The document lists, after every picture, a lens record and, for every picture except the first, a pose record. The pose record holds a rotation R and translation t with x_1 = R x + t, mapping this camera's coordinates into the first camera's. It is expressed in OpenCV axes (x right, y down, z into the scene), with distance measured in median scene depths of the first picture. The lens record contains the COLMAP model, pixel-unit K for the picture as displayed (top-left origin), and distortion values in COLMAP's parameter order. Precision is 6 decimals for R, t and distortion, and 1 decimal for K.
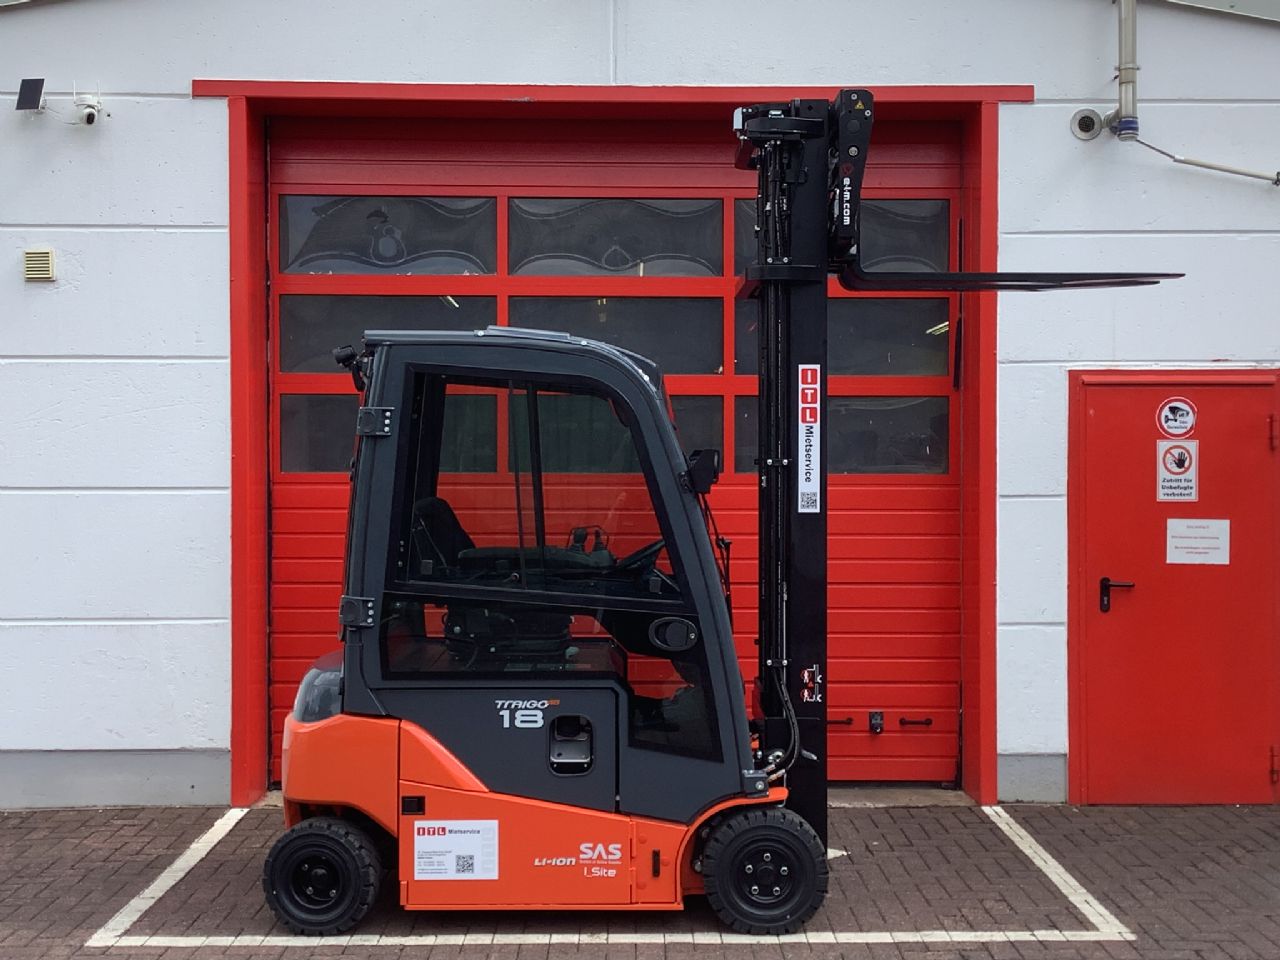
lens RADIAL K [[1561.1, 0, 640.0], [0, 1561.1, 480.0], [0, 0, 1]] dist [0.076918, -0.233510]
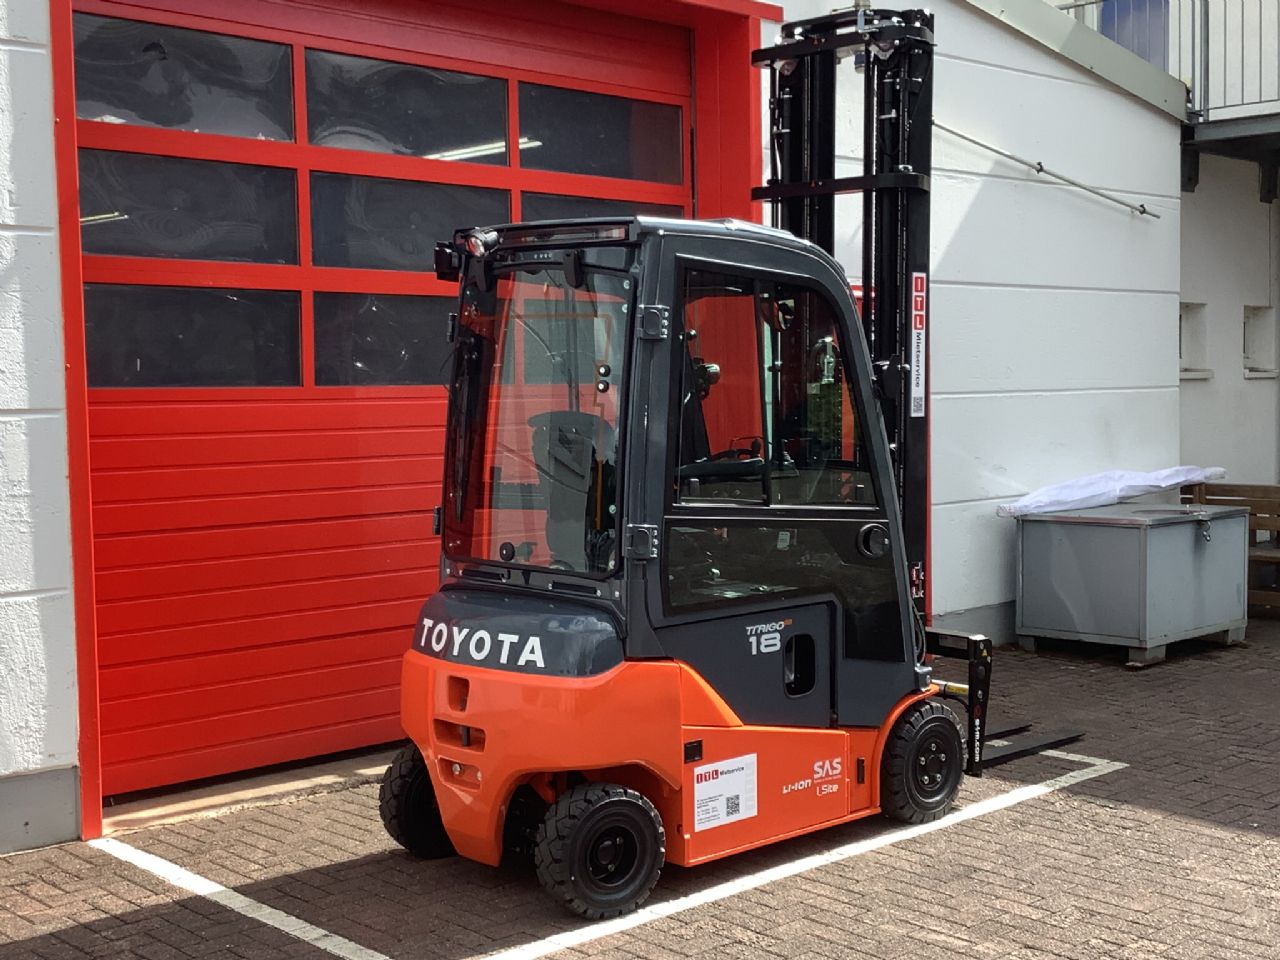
lens RADIAL K [[1700.5, 0, 805.6], [0, 1700.5, 481.6], [0, 0, 1]] dist [-0.000954, -0.009041]
pose [[0.710740, -0.052041, 0.701527, -0.737220], [0.015842, 0.998191, 0.057998, -0.002690], [-0.703276, -0.030107, 0.710279, 0.251811]]
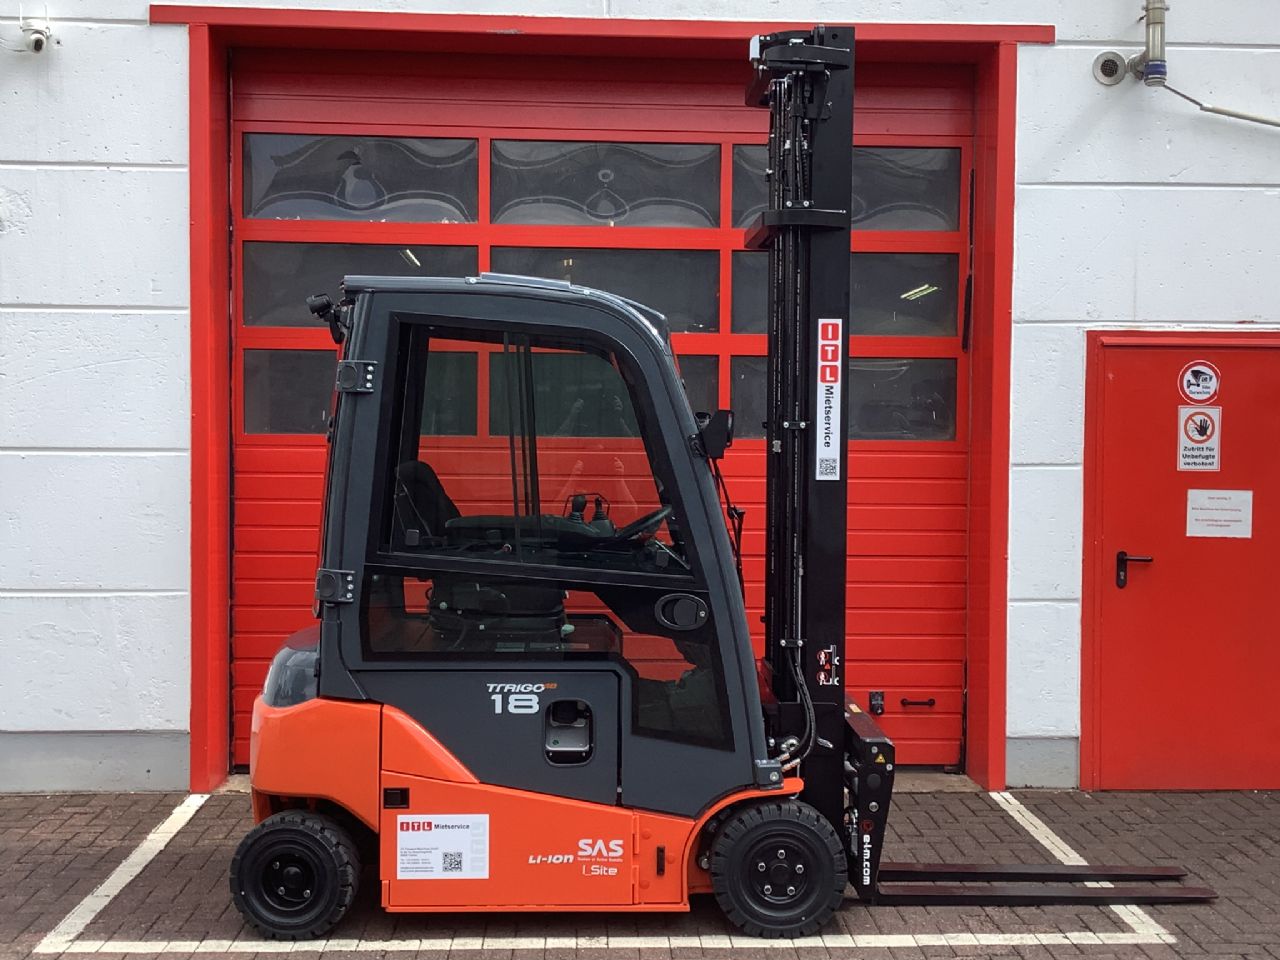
lens RADIAL K [[1582.8, 0, 640.0], [0, 1582.8, 480.0], [0, 0, 1]] dist [0.088306, -0.285478]
pose [[0.999627, 0.006544, 0.026532, -0.027060], [-0.007088, 0.999765, 0.020486, 0.002383], [-0.026391, -0.020667, 0.999438, 0.071338]]
